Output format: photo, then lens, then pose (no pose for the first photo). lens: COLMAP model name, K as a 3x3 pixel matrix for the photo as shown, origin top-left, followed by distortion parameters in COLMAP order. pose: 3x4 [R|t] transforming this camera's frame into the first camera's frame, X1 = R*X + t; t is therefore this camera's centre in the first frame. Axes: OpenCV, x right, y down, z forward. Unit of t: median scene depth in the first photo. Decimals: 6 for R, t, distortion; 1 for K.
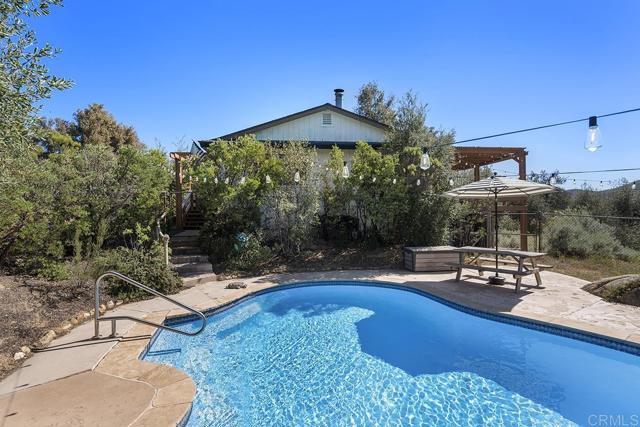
lens RADIAL K [[333.4, 0, 322.0], [0, 333.4, 213.2], [0, 0, 1]] dist [-0.004144, 0.001341]
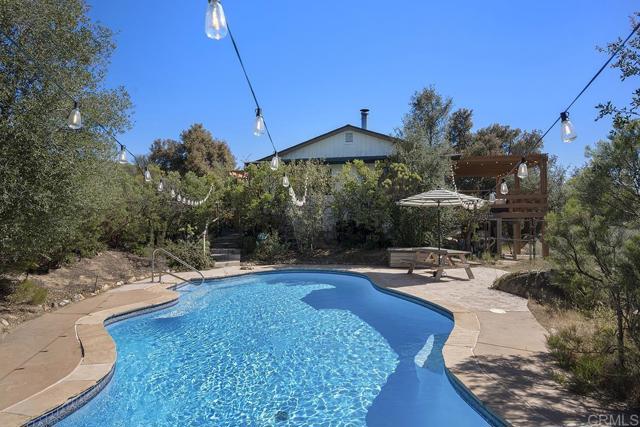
lens RADIAL K [[378.3, 0, 318.7], [0, 378.3, 212.9], [0, 0, 1]] dist [-0.025457, -0.000628]
pose [[0.951047, -0.000321, -0.309045, 0.498291], [-0.005143, 0.999845, -0.016865, 0.002683], [0.309002, 0.017629, 0.950898, -0.427723]]
